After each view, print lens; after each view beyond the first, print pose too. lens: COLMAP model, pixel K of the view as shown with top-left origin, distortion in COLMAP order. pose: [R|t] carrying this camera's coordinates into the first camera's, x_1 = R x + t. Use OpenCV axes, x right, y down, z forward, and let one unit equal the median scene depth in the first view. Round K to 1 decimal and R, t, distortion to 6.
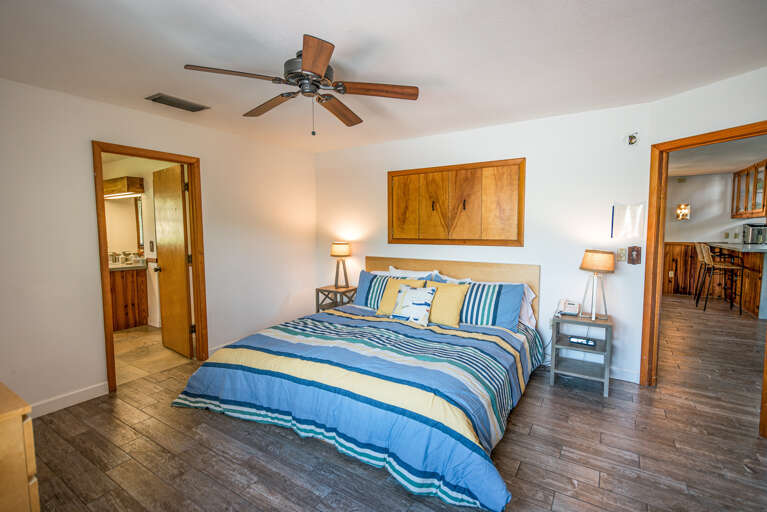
lens RADIAL K [[353.2, 0, 383.5], [0, 353.2, 256.0], [0, 0, 1]] dist [-0.000068, -0.000021]
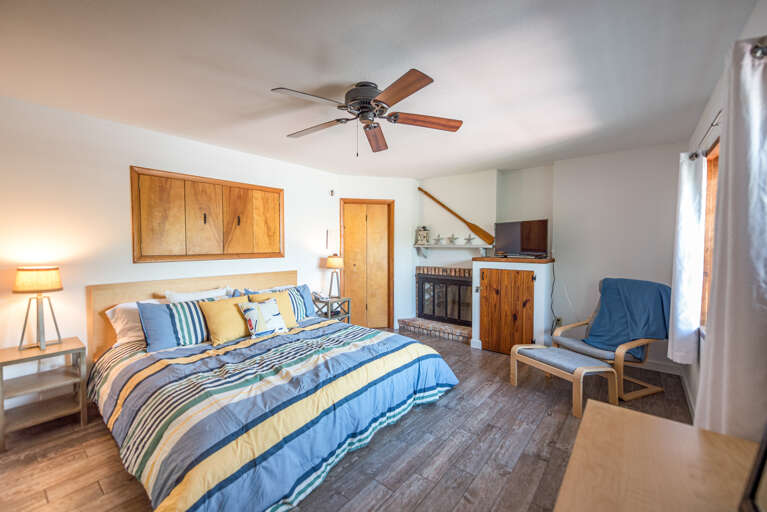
lens RADIAL K [[311.9, 0, 383.5], [0, 311.9, 256.0], [0, 0, 1]] dist [-0.000543, -0.000023]
pose [[0.124913, -0.031163, 0.991678, -0.693559], [0.082685, 0.996357, 0.020895, -0.026088], [-0.988716, 0.079387, 0.127035, 0.503431]]
